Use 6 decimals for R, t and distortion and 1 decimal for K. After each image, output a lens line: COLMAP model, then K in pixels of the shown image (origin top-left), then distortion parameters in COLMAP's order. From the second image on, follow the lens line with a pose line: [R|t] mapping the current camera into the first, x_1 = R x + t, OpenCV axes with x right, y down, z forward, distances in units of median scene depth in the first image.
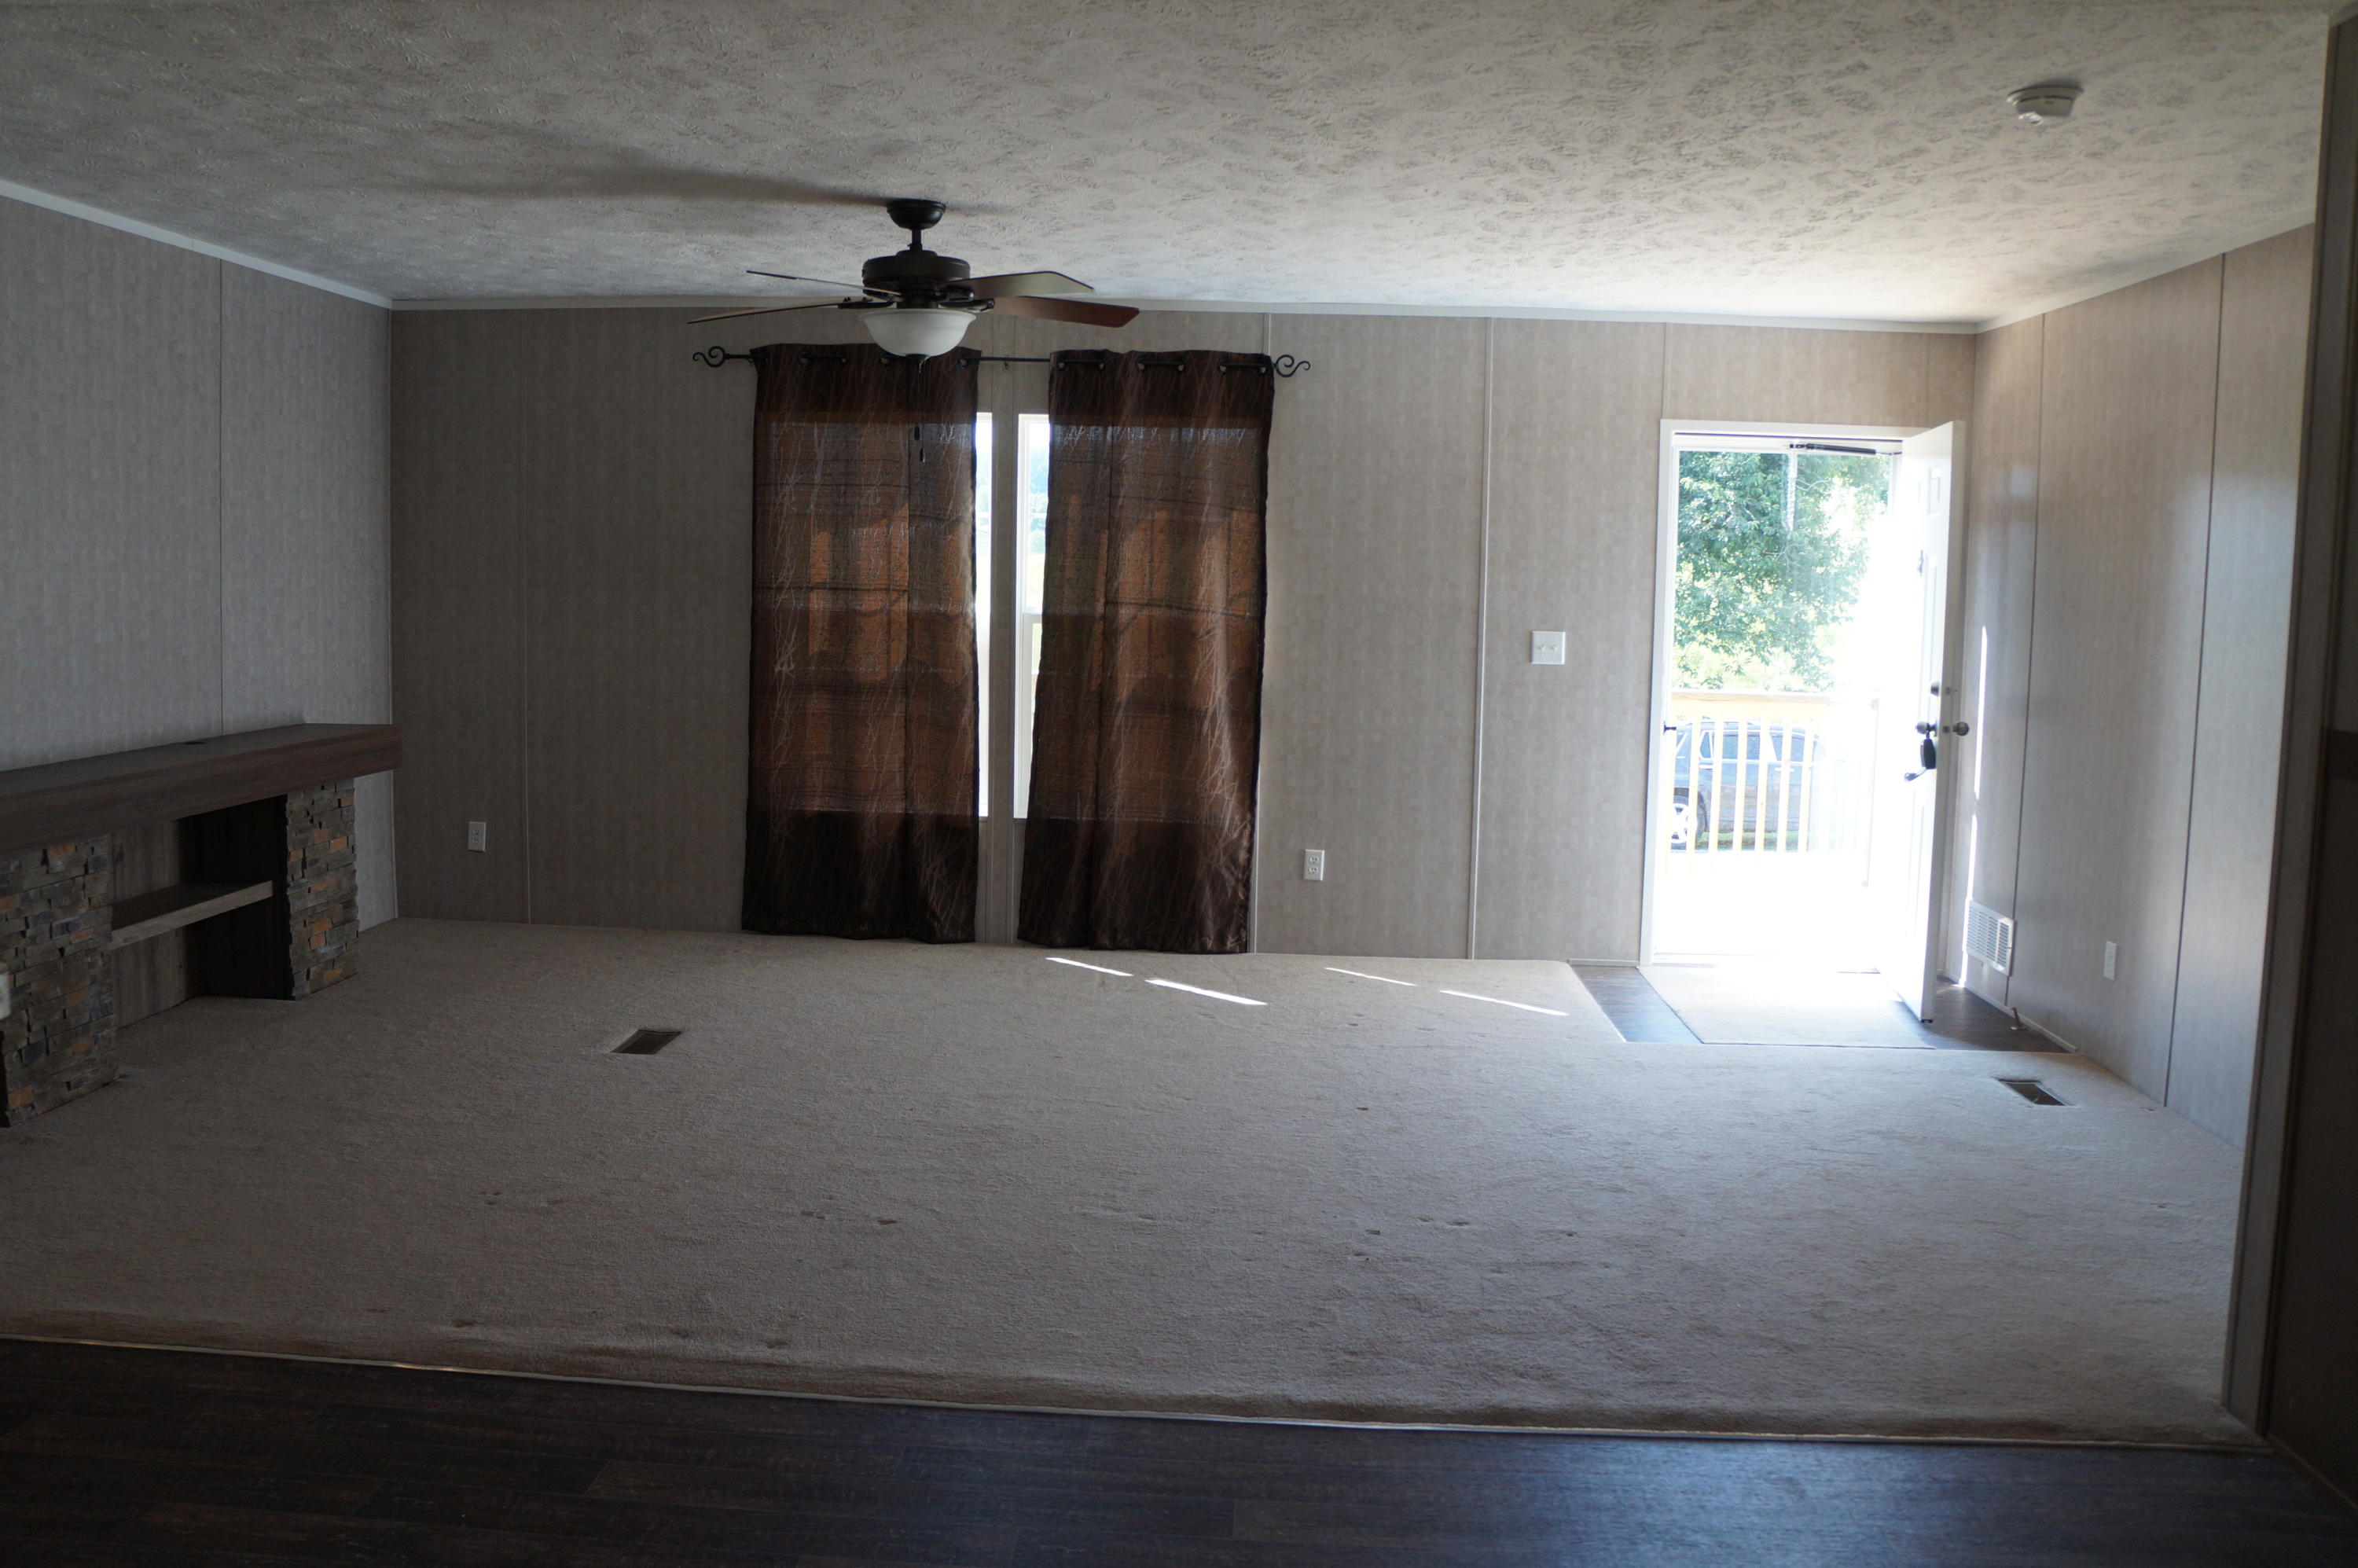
lens RADIAL K [[1897.2, 0, 1170.3], [0, 1897.2, 752.7], [0, 0, 1]] dist [-0.186321, 0.149367]
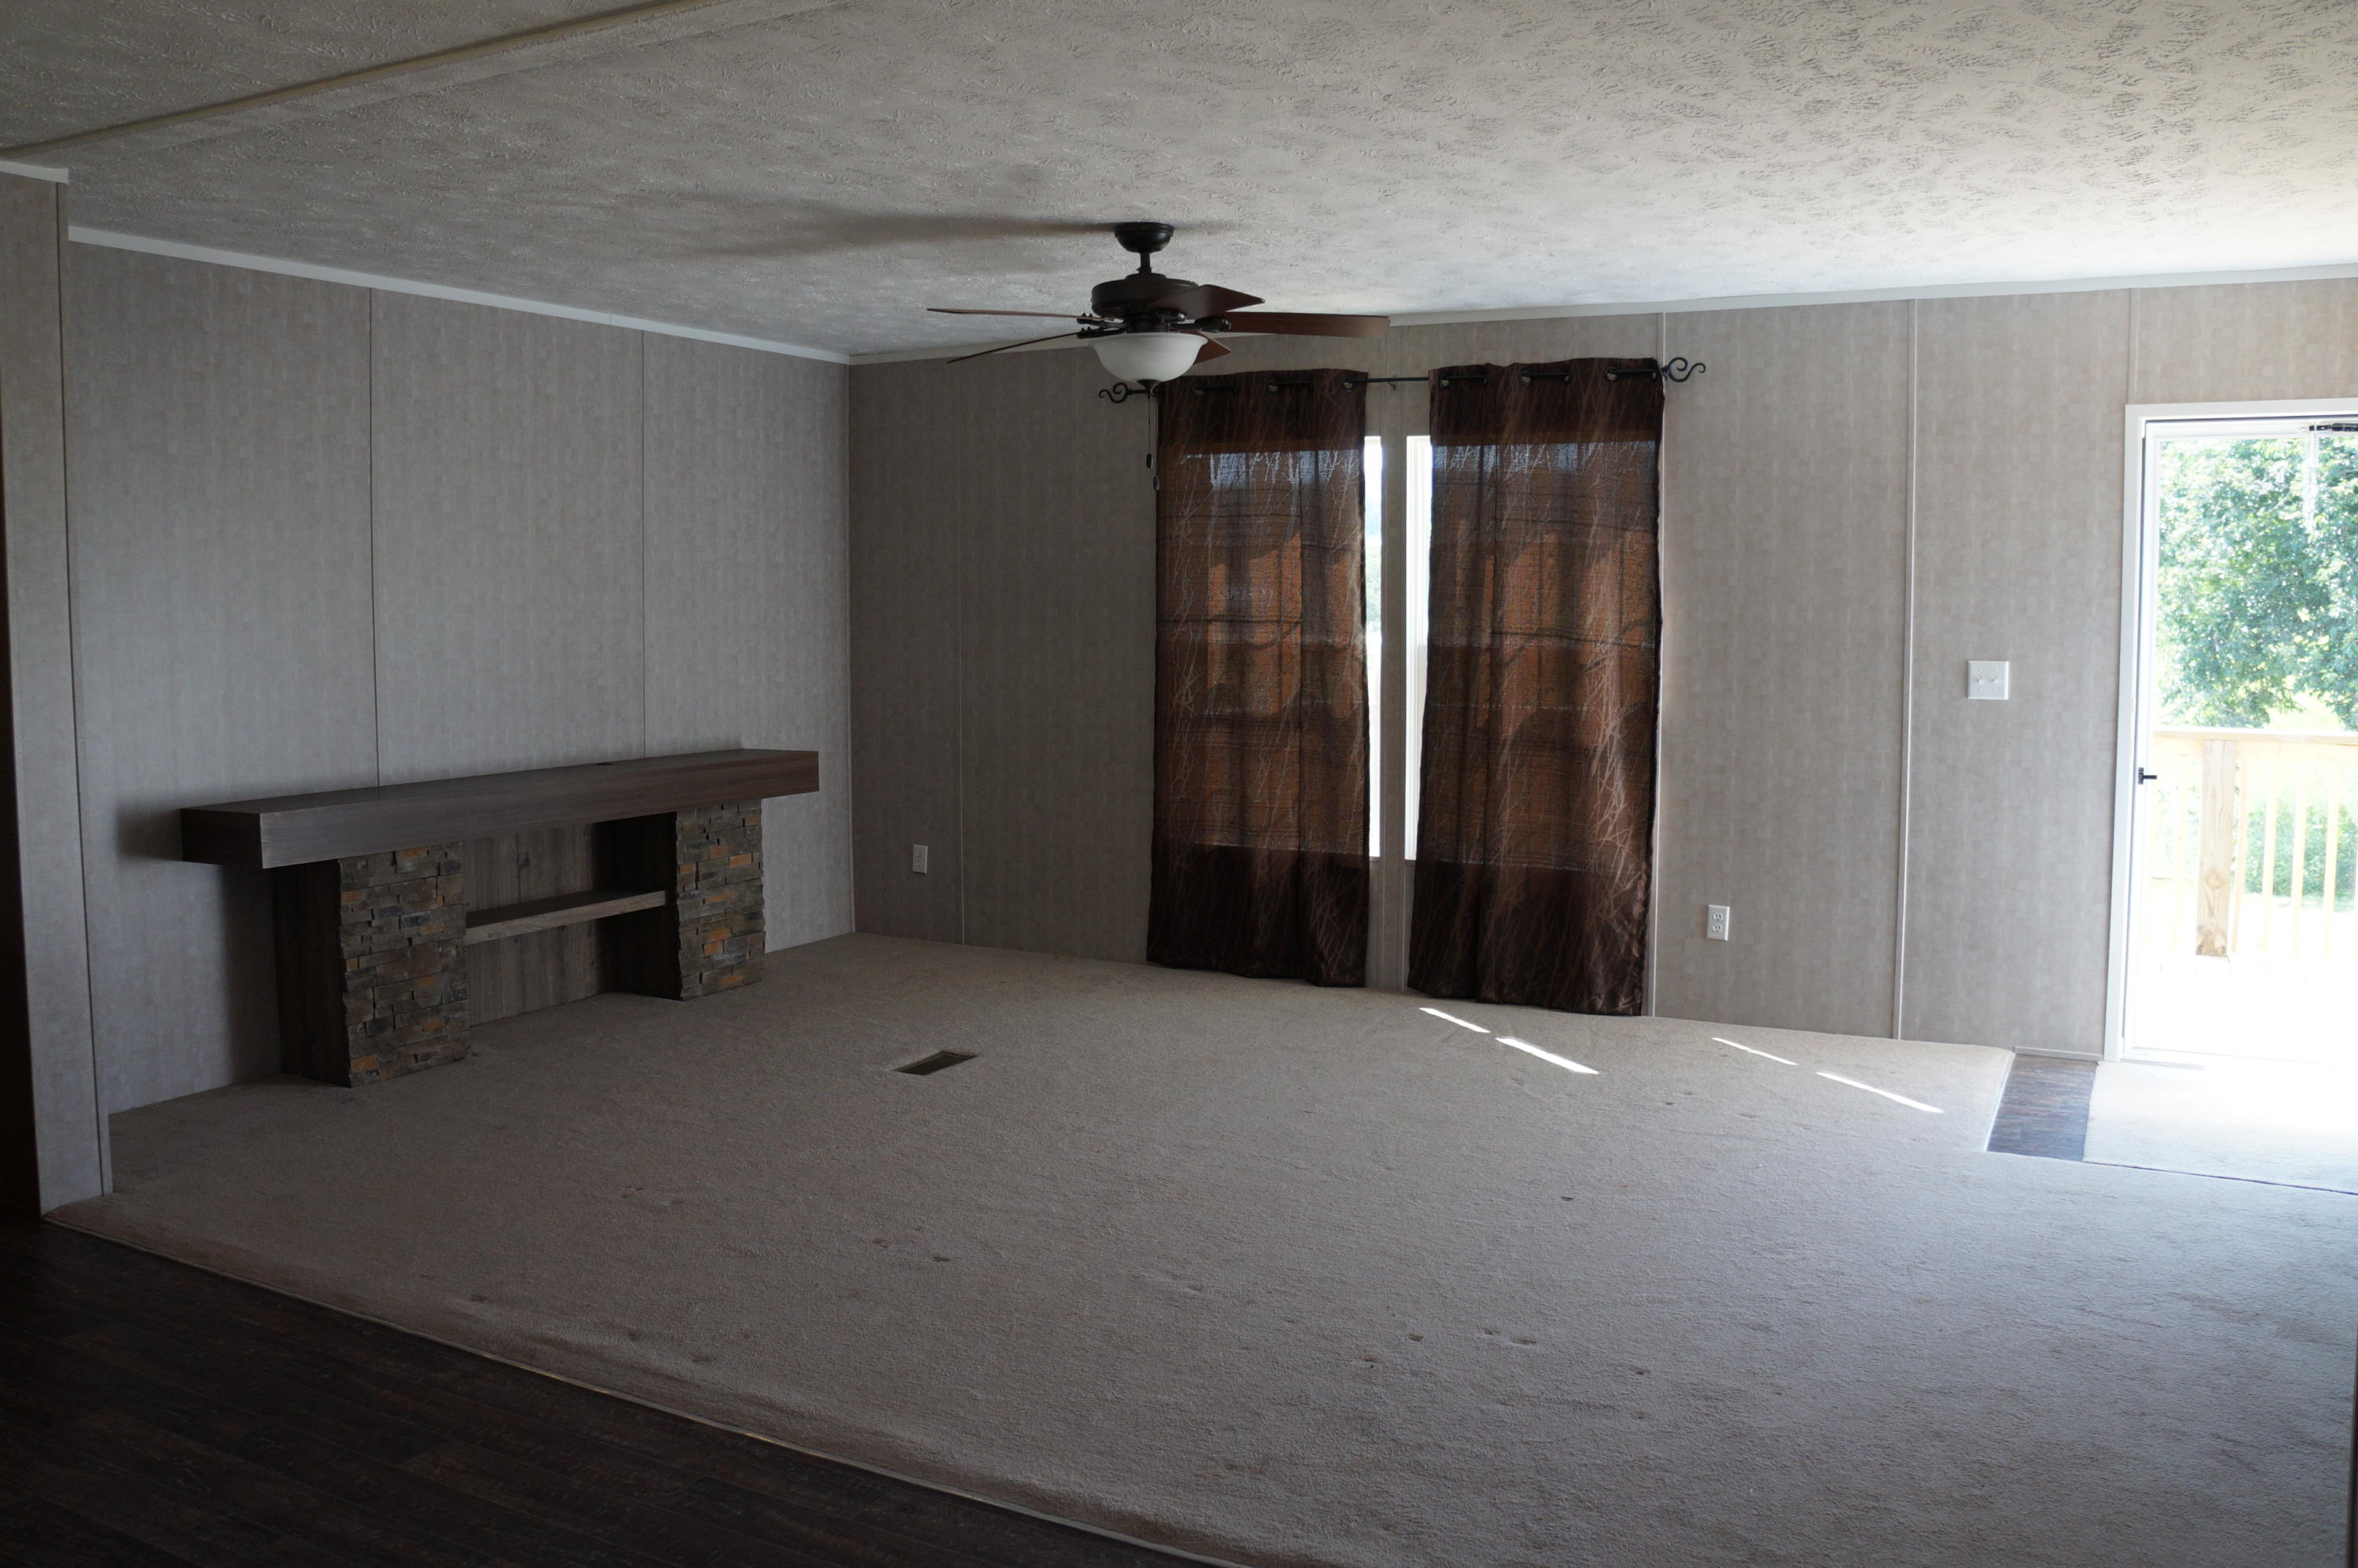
lens RADIAL K [[1897.2, 0, 1170.3], [0, 1897.2, 752.7], [0, 0, 1]] dist [-0.186321, 0.149367]
pose [[0.907661, 0.013260, -0.419494, 0.231813], [-0.022033, 0.999628, -0.016075, -0.001456], [0.419125, 0.023833, 0.907616, 0.095256]]
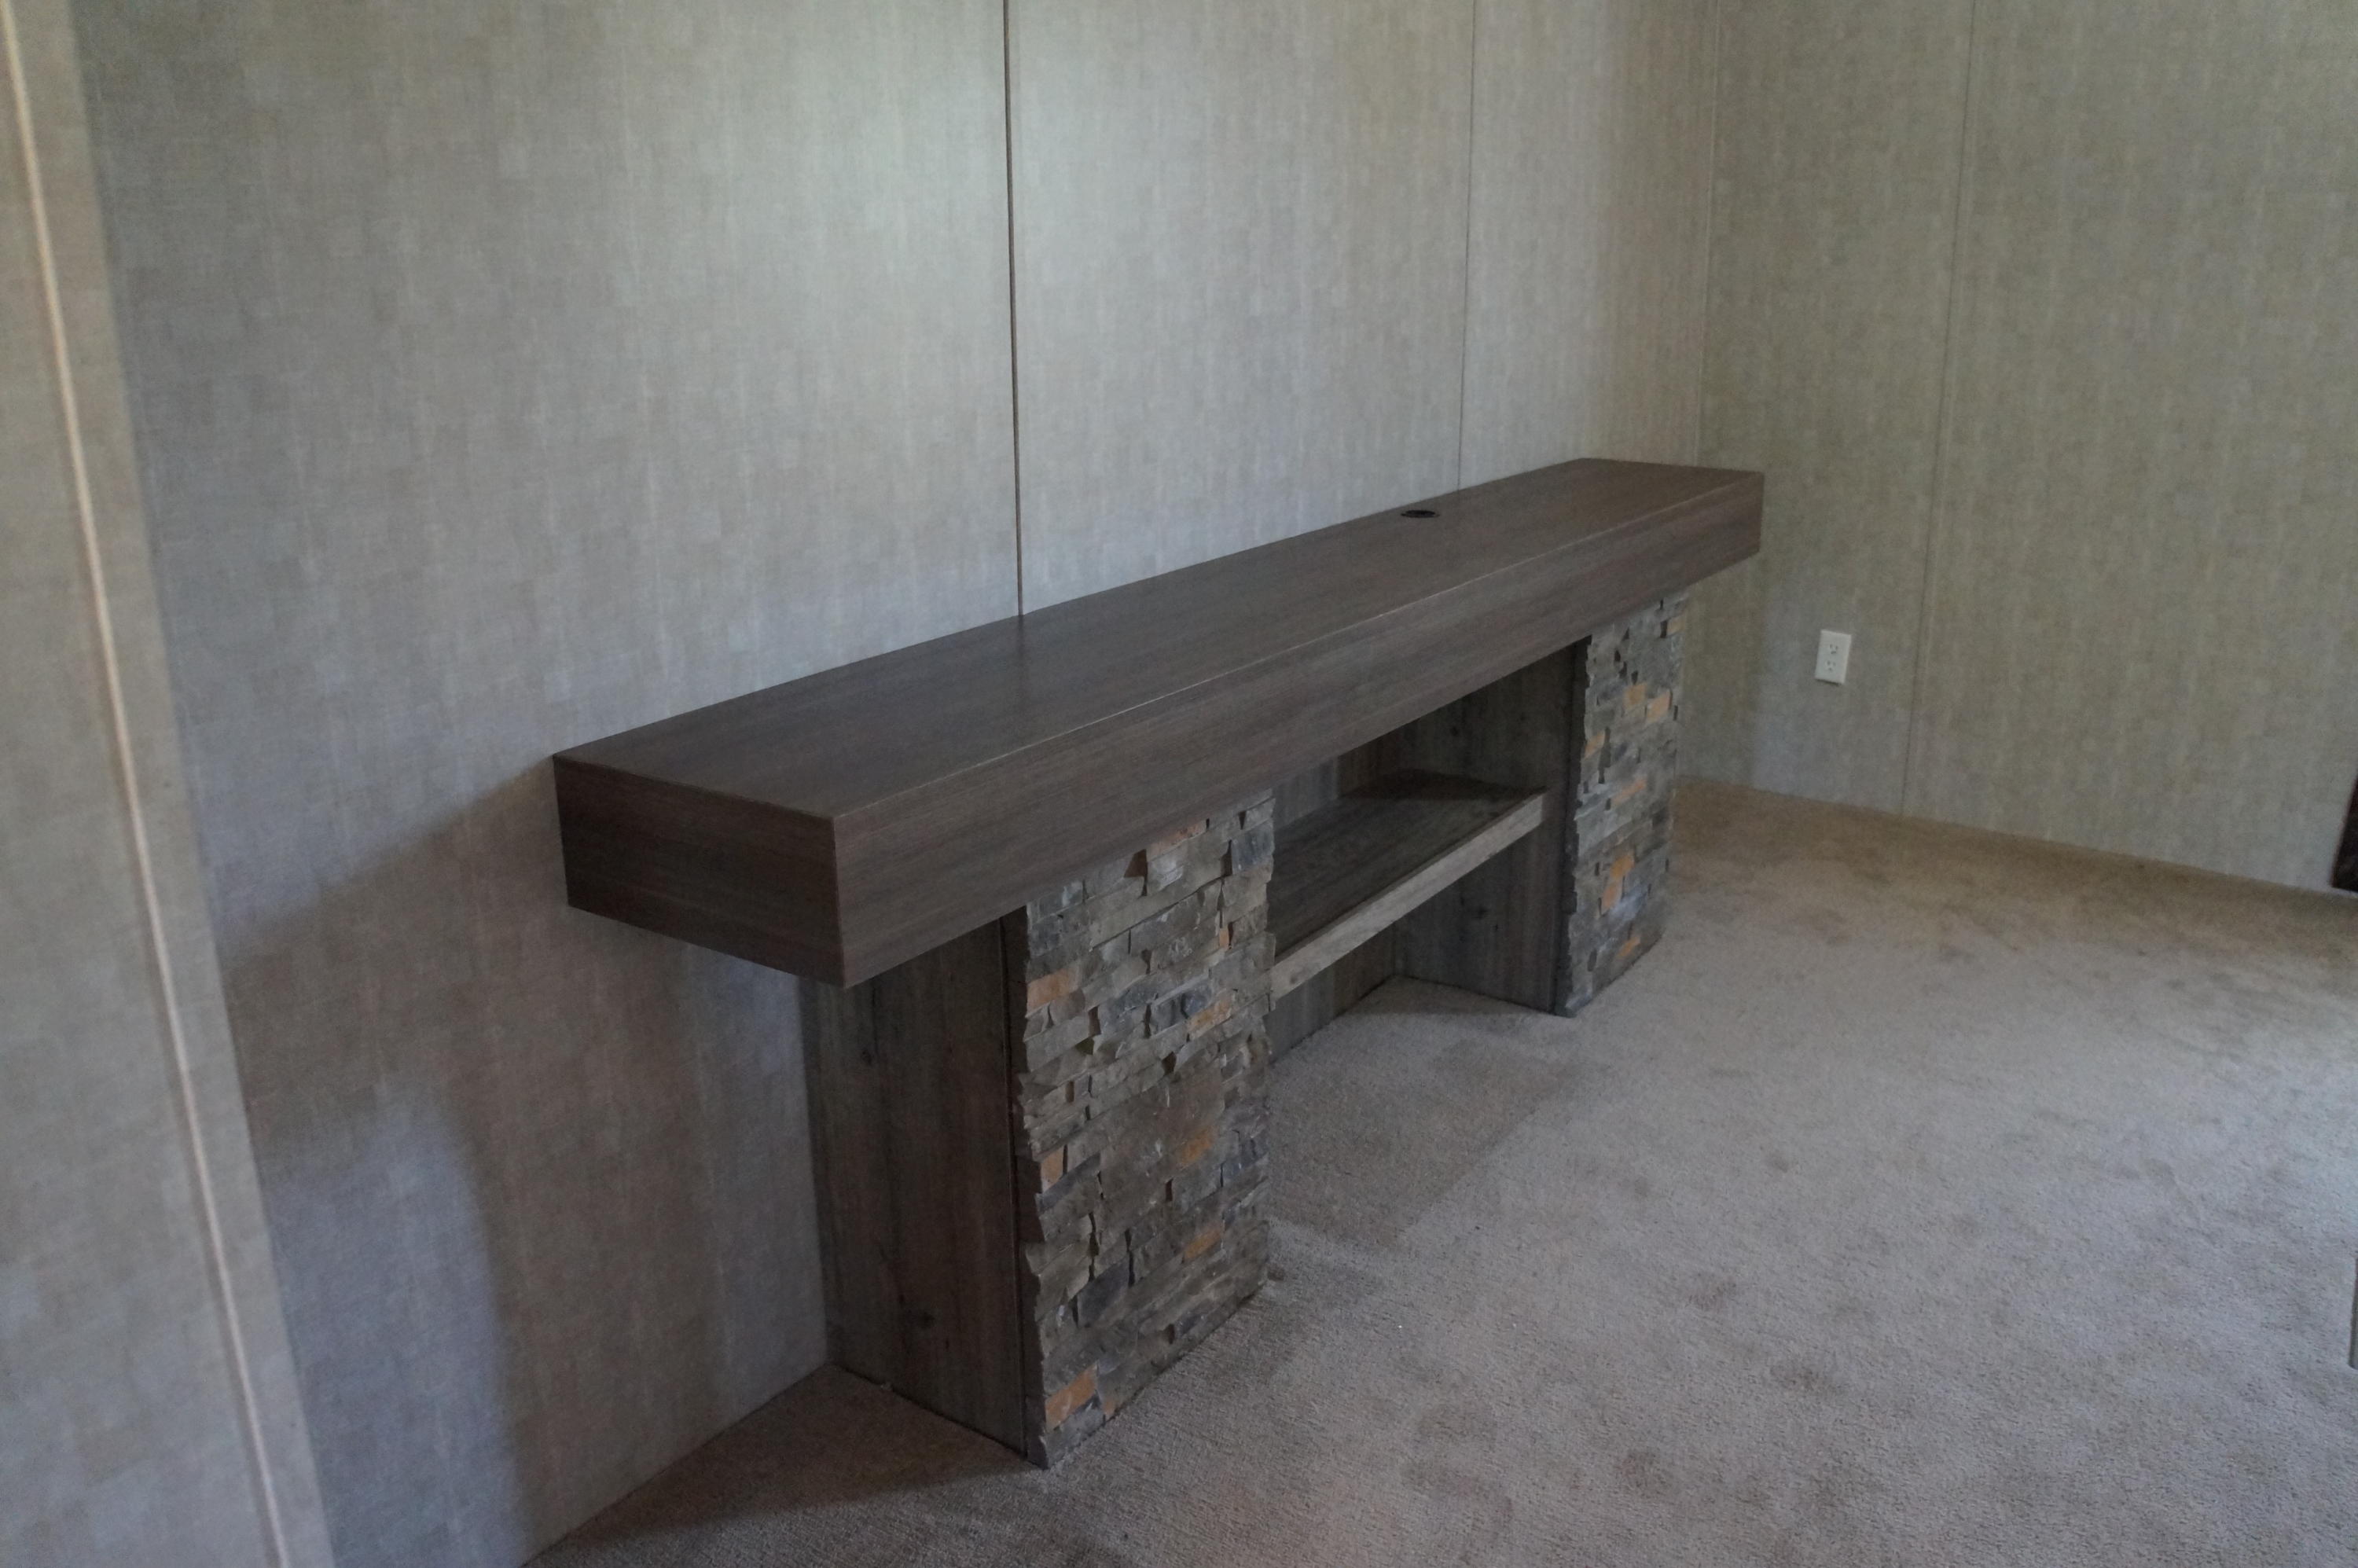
lens RADIAL K [[1897.2, 0, 1170.3], [0, 1897.2, 752.7], [0, 0, 1]] dist [-0.186321, 0.149367]
pose [[0.852282, 0.123247, -0.508356, -0.287388], [-0.027348, 0.981016, 0.191990, -0.034808], [0.522368, -0.149727, 0.839472, 0.460875]]
